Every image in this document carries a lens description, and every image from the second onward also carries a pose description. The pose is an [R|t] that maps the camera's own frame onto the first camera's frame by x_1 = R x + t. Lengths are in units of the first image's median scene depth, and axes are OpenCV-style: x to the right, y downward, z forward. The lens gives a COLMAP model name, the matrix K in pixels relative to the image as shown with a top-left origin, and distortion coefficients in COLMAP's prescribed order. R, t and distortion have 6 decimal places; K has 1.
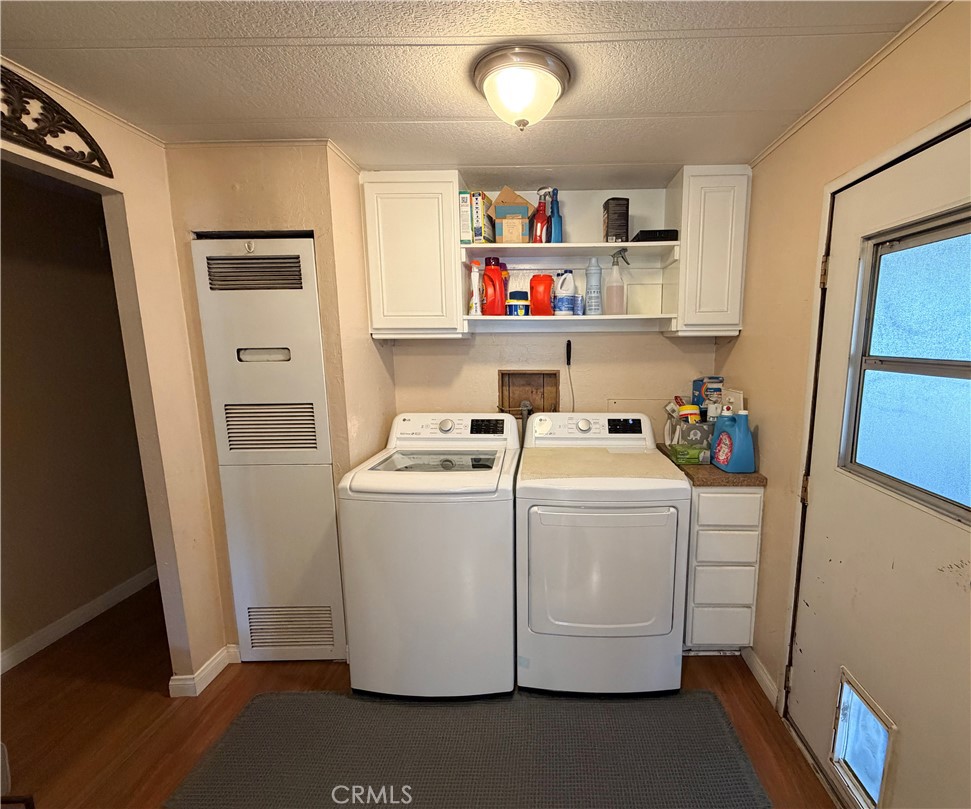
lens RADIAL K [[432.8, 0, 535.0], [0, 432.8, 407.4], [0, 0, 1]] dist [0.001498, 0.000162]
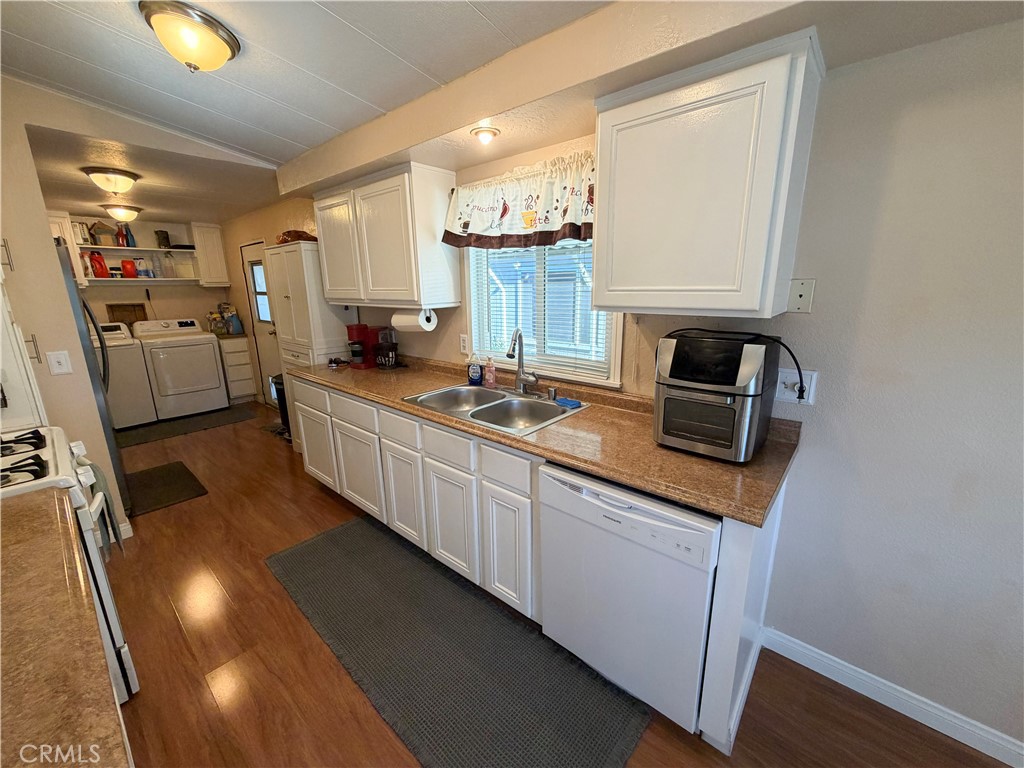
lens RADIAL K [[408.0, 0, 510.3], [0, 408.0, 384.1], [0, 0, 1]] dist [-0.000662, 0.000442]
pose [[0.645370, -0.181692, 0.741947, -0.395192], [0.122490, 0.983346, 0.134261, 0.298896], [-0.753985, 0.004233, 0.656878, -1.946036]]
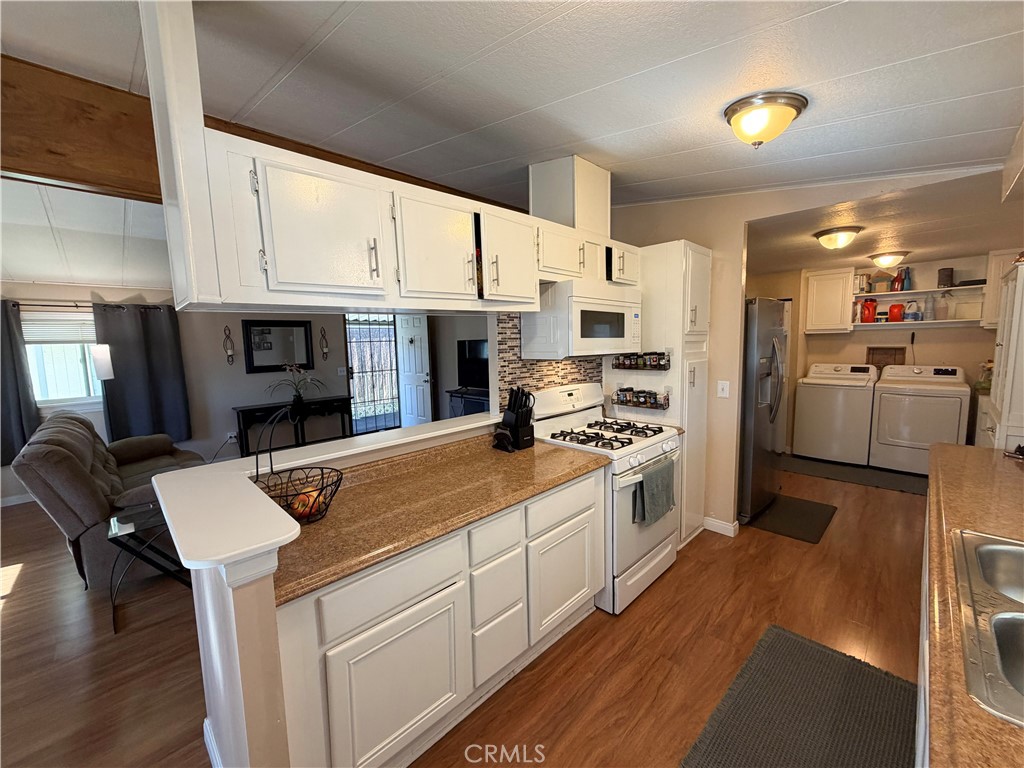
lens RADIAL K [[408.0, 0, 506.3], [0, 408.0, 383.1], [0, 0, 1]] dist [-0.000662, 0.000442]
pose [[0.713501, 0.062380, -0.697872, 0.072139], [-0.087917, 0.996127, -0.000846, 0.291277], [0.695116, 0.061959, 0.716222, -1.944362]]
